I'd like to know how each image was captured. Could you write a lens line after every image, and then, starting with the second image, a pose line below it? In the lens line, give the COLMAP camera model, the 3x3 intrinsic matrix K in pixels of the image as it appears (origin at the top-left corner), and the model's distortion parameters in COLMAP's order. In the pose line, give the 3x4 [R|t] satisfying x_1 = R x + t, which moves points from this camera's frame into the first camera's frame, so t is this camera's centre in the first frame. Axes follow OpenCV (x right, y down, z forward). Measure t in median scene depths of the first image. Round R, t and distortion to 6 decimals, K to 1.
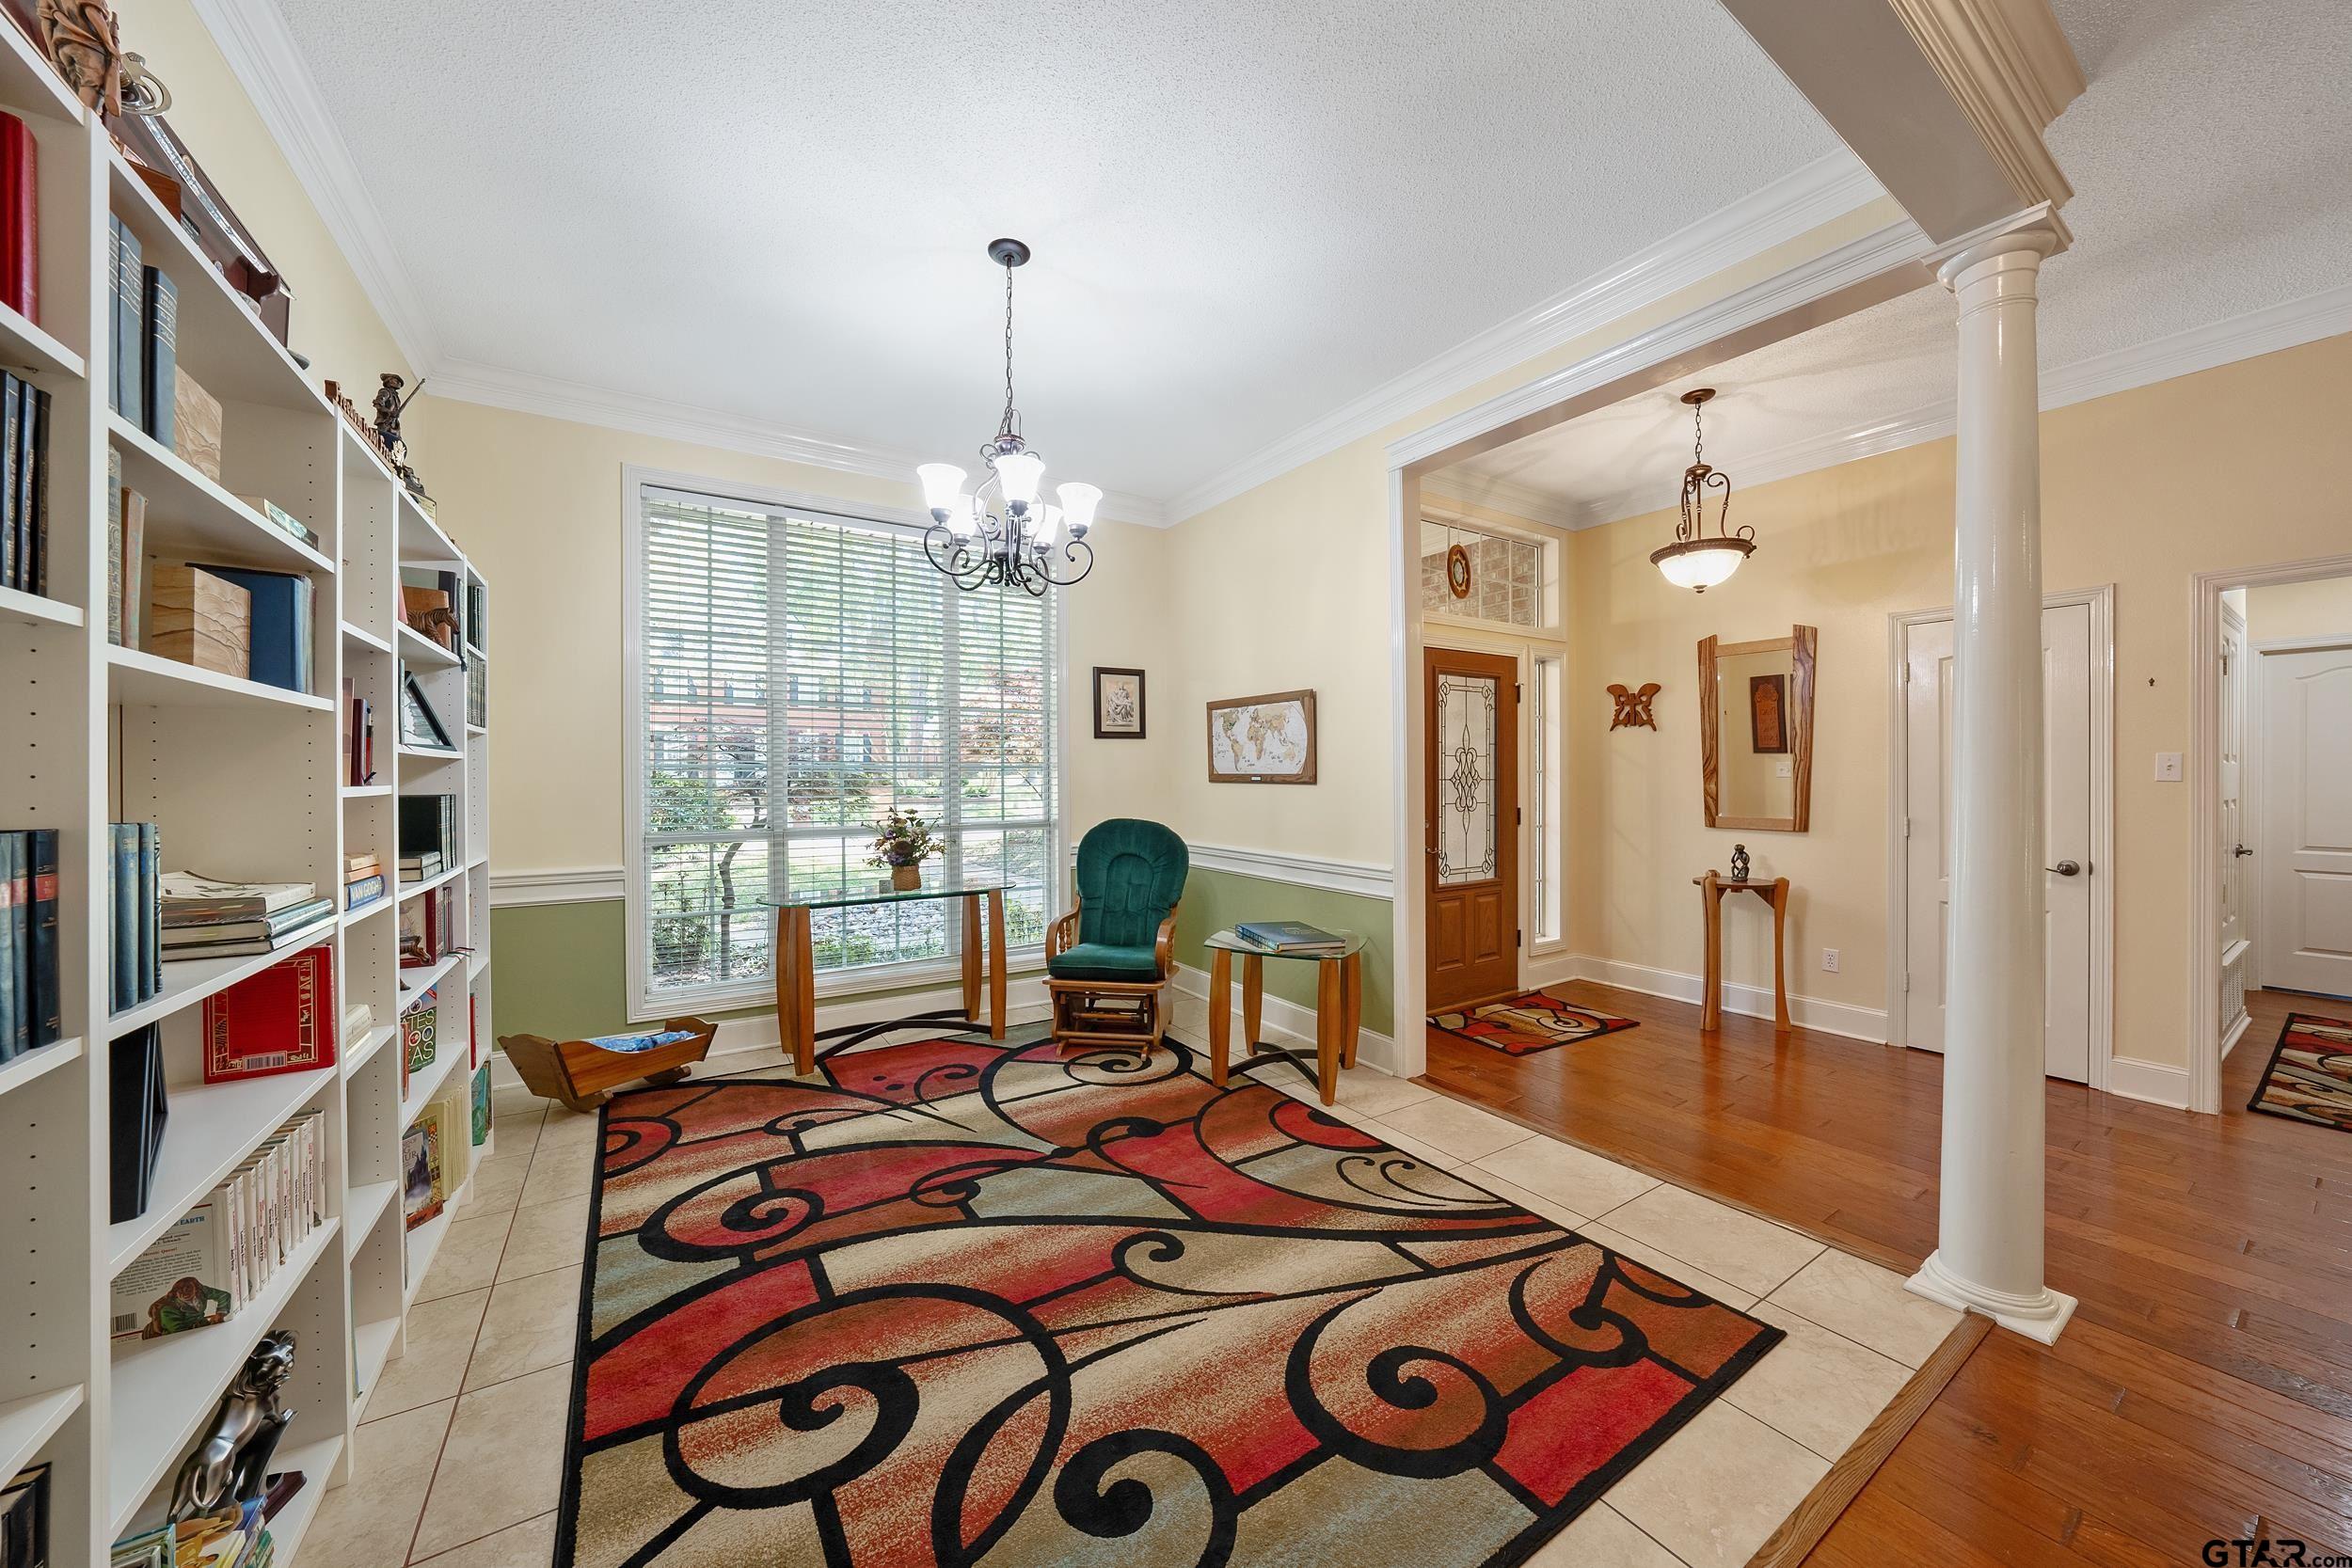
lens RADIAL K [[837.6, 0, 1163.4], [0, 837.6, 772.9], [0, 0, 1]] dist [-0.012368, 0.000761]
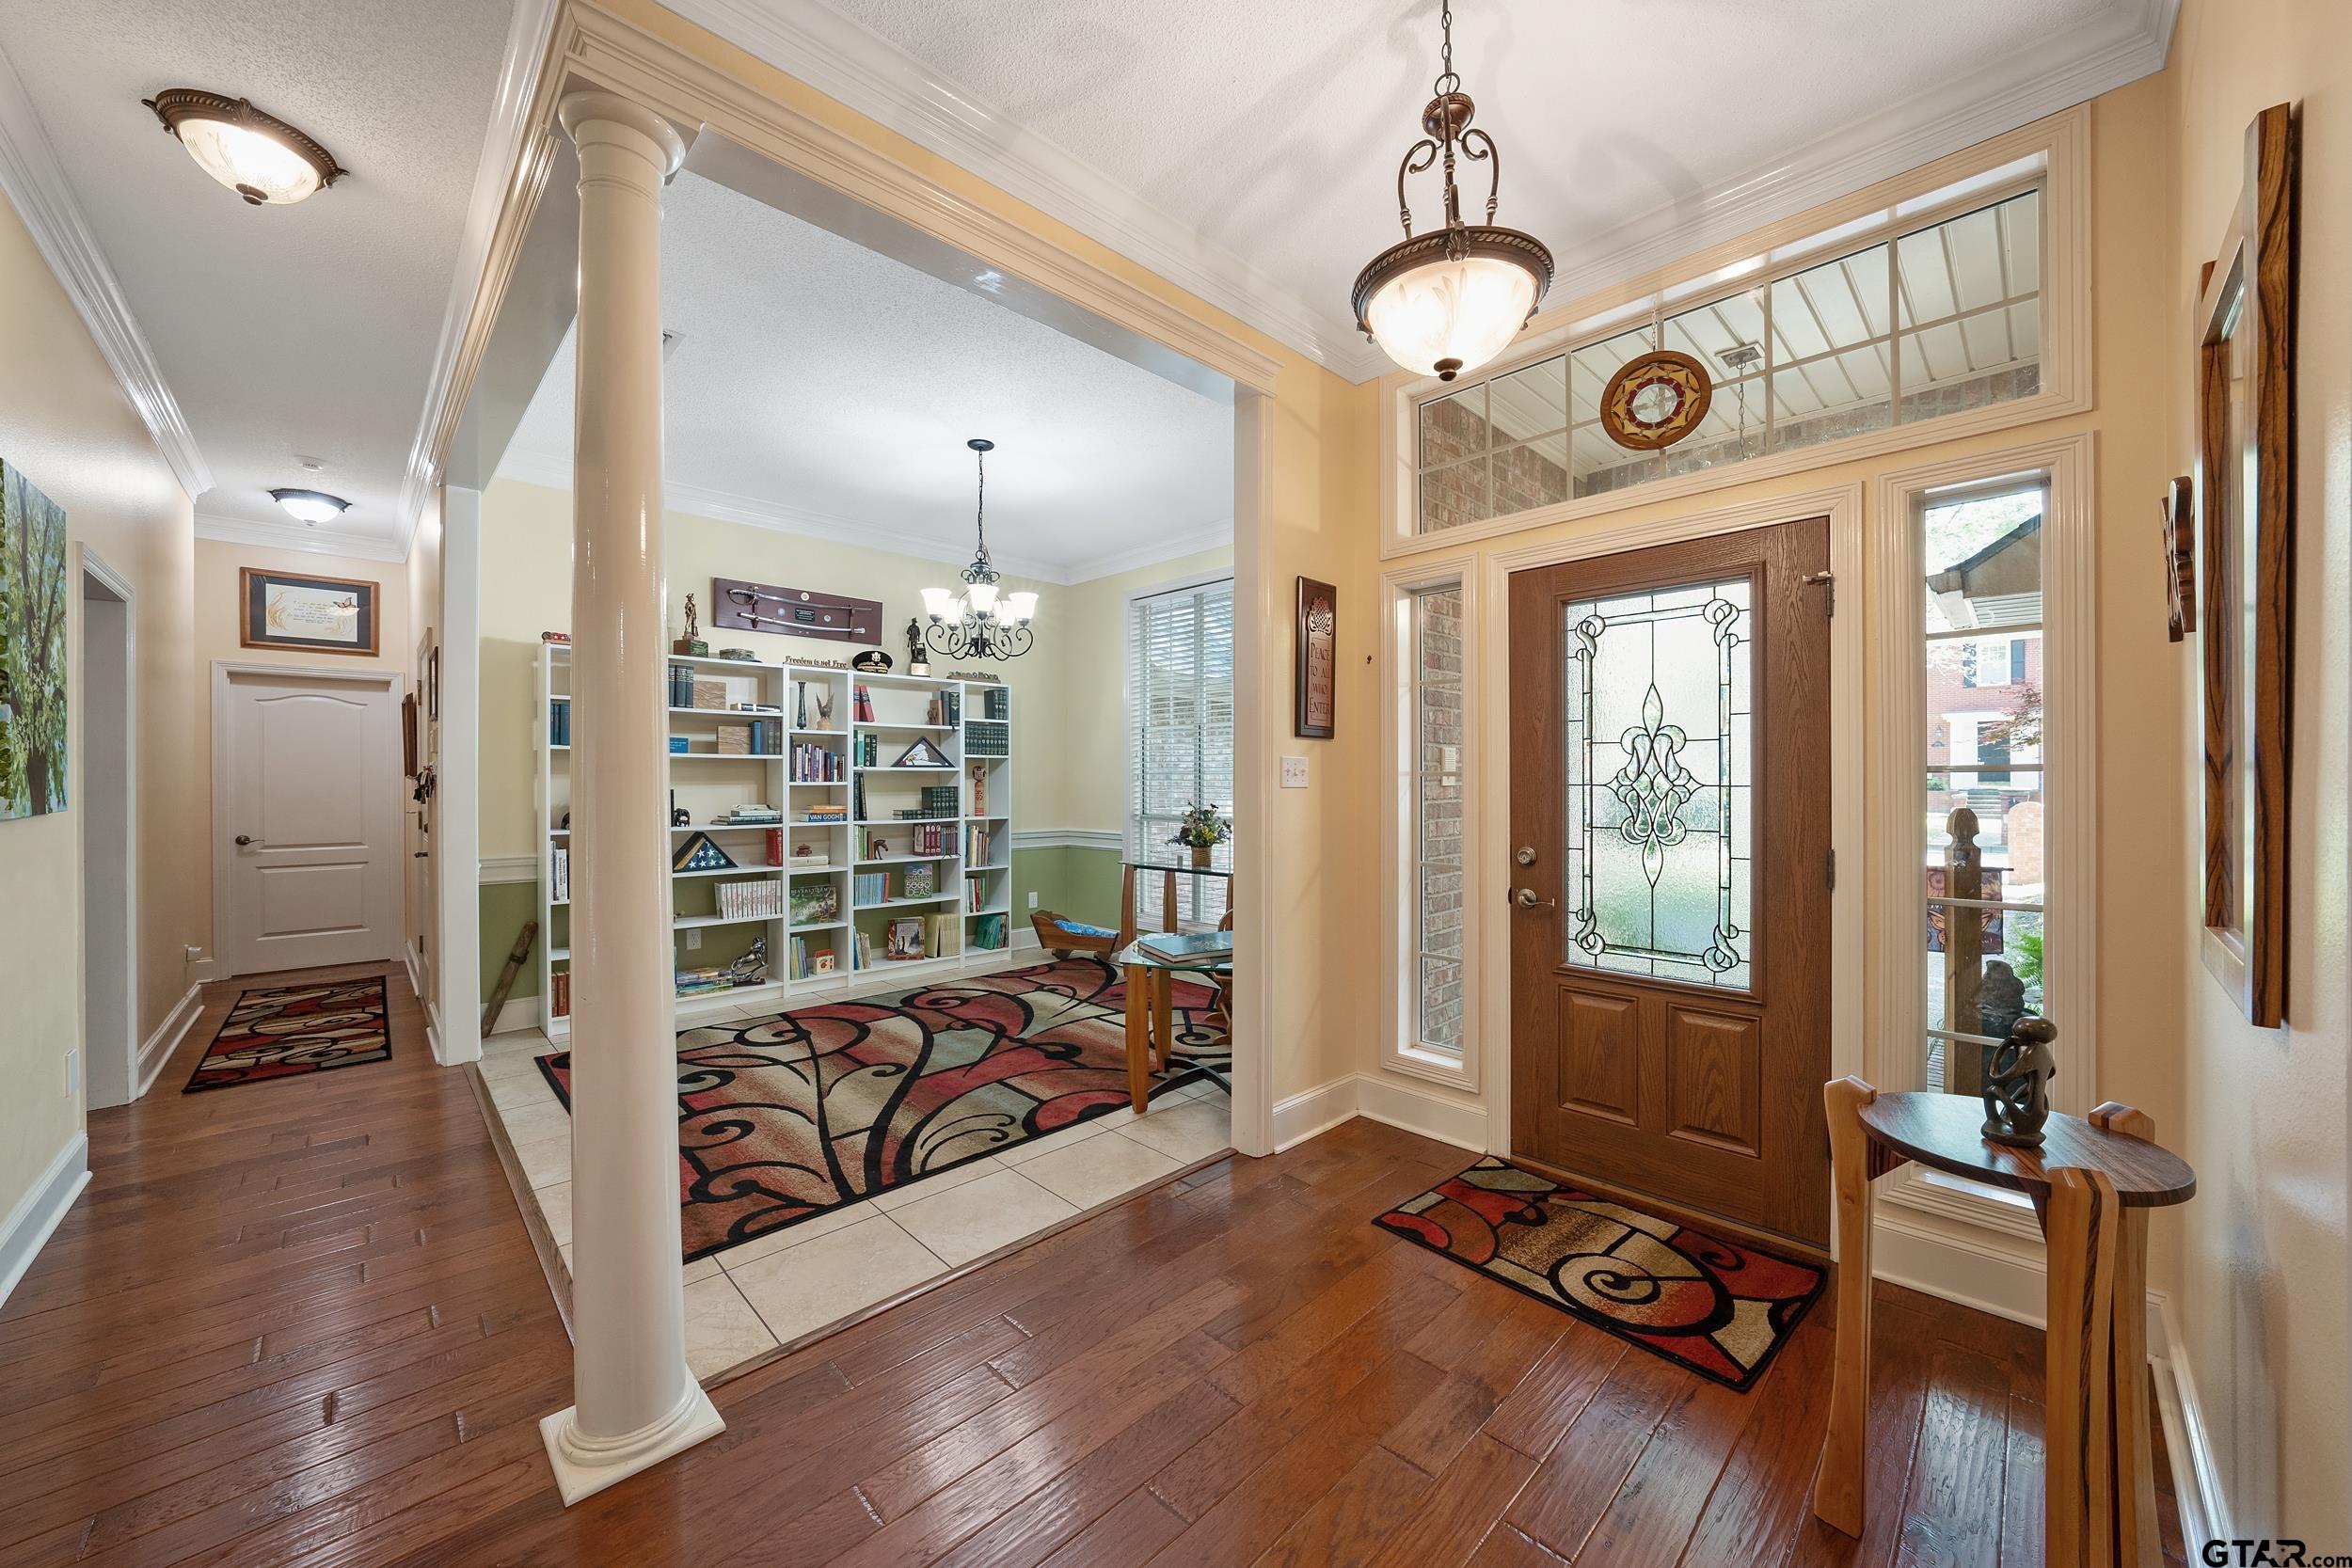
lens RADIAL K [[851.7, 0, 1179.0], [0, 851.7, 782.9], [0, 0, 1]] dist [-0.011913, 0.000274]
pose [[0.205304, 0.004648, -0.978687, 1.465744], [0.003627, 0.999978, 0.005510, 0.003290], [0.978691, -0.004681, 0.205283, 1.039695]]
